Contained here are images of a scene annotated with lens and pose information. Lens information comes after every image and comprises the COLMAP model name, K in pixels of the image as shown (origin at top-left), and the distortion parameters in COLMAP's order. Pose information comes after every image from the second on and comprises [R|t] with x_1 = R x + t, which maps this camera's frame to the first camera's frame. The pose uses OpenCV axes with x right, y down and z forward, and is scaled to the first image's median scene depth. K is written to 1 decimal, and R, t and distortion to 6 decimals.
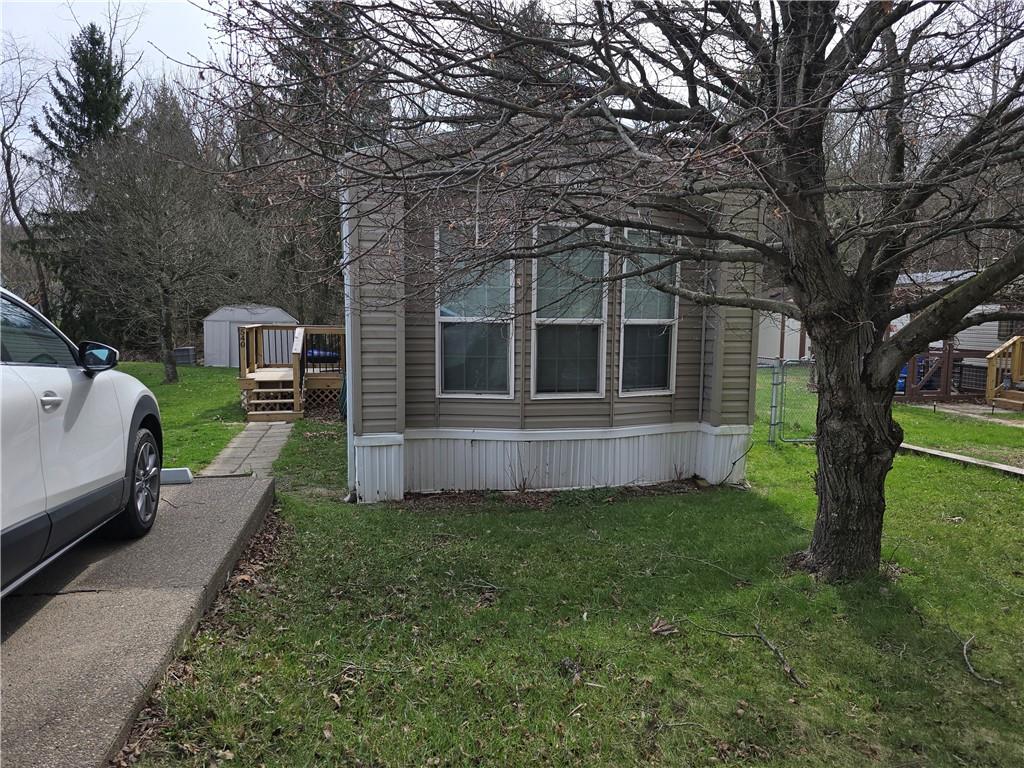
lens RADIAL K [[696.0, 0, 527.3], [0, 696.0, 383.9], [0, 0, 1]] dist [0.034946, -0.000405]
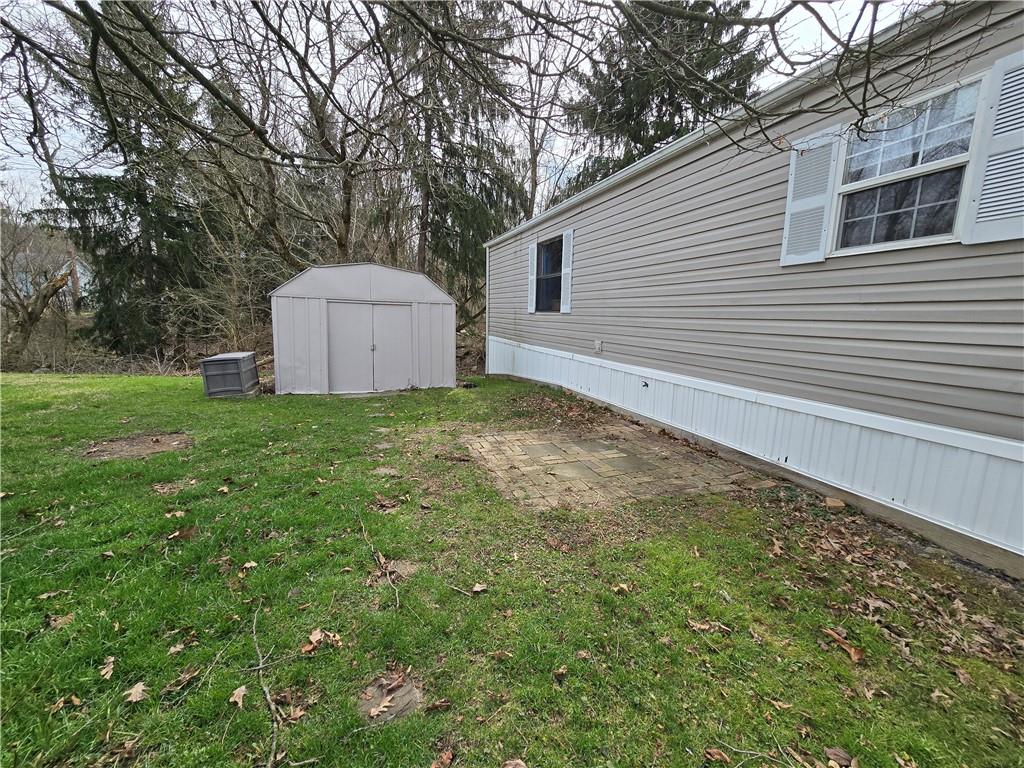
lens RADIAL K [[419.4, 0, 512.0], [0, 419.4, 384.0], [0, 0, 1]] dist [-0.001396, -0.000460]
pose [[0.996423, -0.001087, 0.084504, -0.614097], [-0.004455, 0.997851, 0.065368, -0.095737], [-0.084393, -0.065510, 0.994277, 1.332431]]
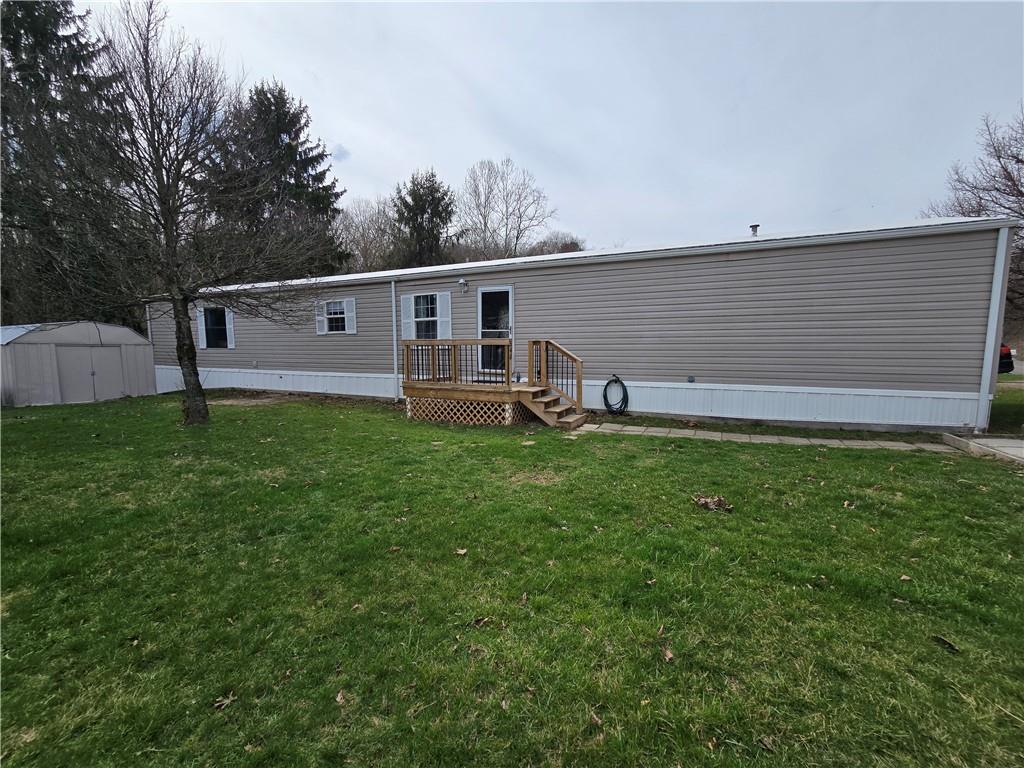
lens RADIAL K [[418.4, 0, 511.8], [0, 418.4, 385.9], [0, 0, 1]] dist [-0.001563, -0.000273]
pose [[0.631583, -0.083813, 0.770765, -0.882098], [0.083756, 0.995697, 0.039641, -0.039598], [-0.770771, 0.039520, 0.635885, 0.644673]]
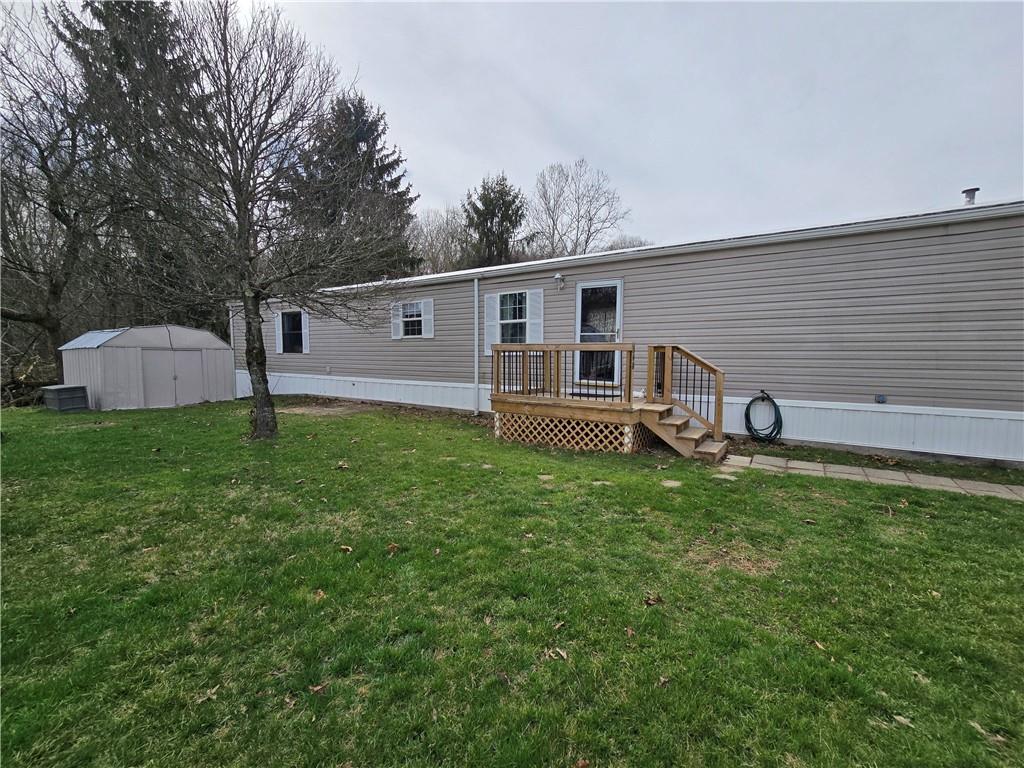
lens RADIAL K [[419.4, 0, 512.0], [0, 419.4, 384.0], [0, 0, 1]] dist [-0.001396, -0.000460]
pose [[0.733434, -0.054262, 0.677592, -0.834829], [0.068236, 0.997651, 0.006032, -0.049354], [-0.676328, 0.041812, 0.735413, 0.774038]]
